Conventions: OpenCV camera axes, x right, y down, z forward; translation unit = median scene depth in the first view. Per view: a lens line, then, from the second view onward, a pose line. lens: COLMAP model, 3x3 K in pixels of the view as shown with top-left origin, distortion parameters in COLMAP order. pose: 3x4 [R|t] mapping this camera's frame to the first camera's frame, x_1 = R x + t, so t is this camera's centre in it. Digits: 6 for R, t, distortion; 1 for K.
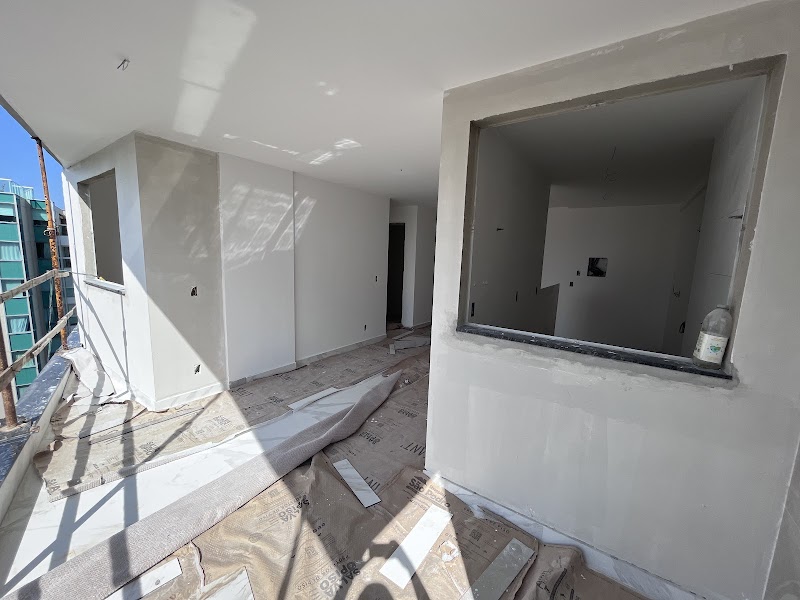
lens RADIAL K [[322.8, 0, 403.1], [0, 322.8, 300.4], [0, 0, 1]] dist [-0.001267, -0.000284]
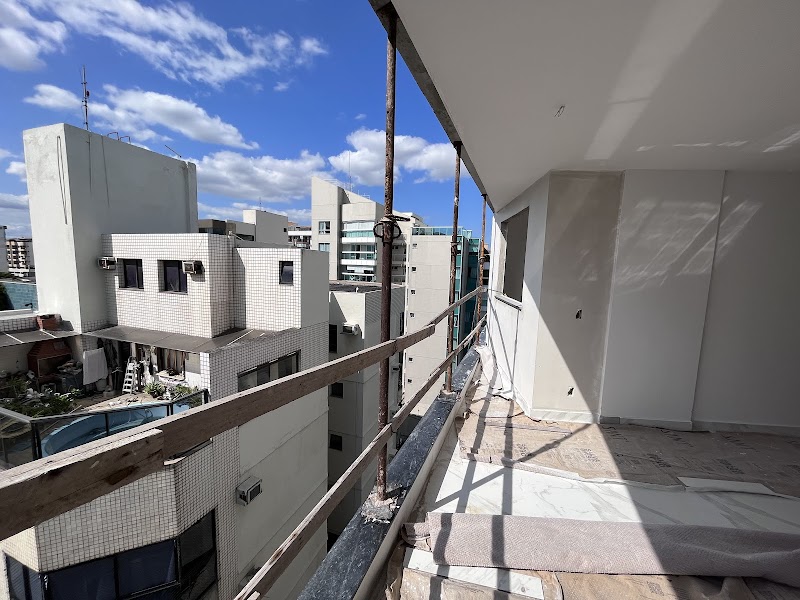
lens RADIAL K [[322.8, 0, 403.1], [0, 322.8, 300.4], [0, 0, 1]] dist [-0.001267, -0.000284]
pose [[0.509056, 0.077674, -0.857222, -0.068186], [-0.137023, 0.990532, 0.008384, -0.003910], [0.849757, 0.113191, 0.514879, 0.012414]]
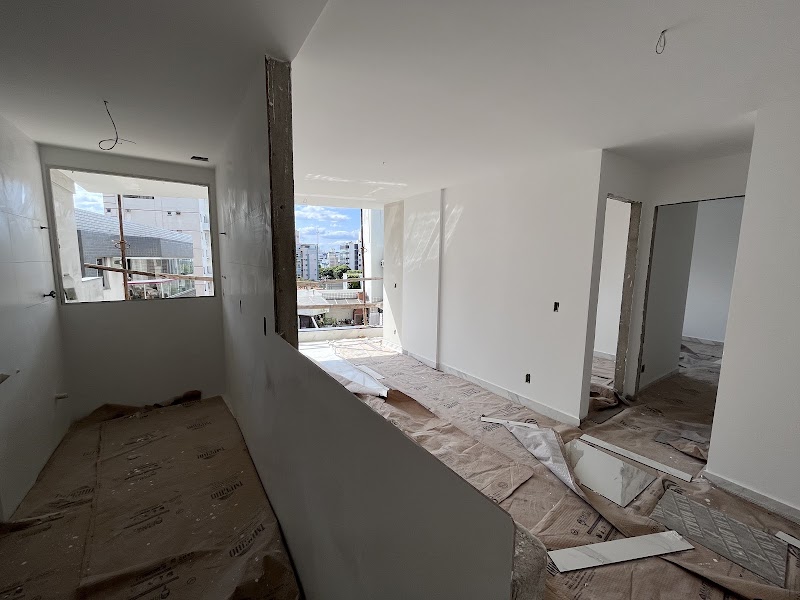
lens RADIAL K [[322.8, 0, 403.1], [0, 322.8, 300.4], [0, 0, 1]] dist [-0.001267, -0.000284]
pose [[-0.341738, 0.080197, -0.936367, 0.922312], [-0.159615, 0.976924, 0.141924, -0.194353], [0.926142, 0.197959, -0.321052, 1.579809]]
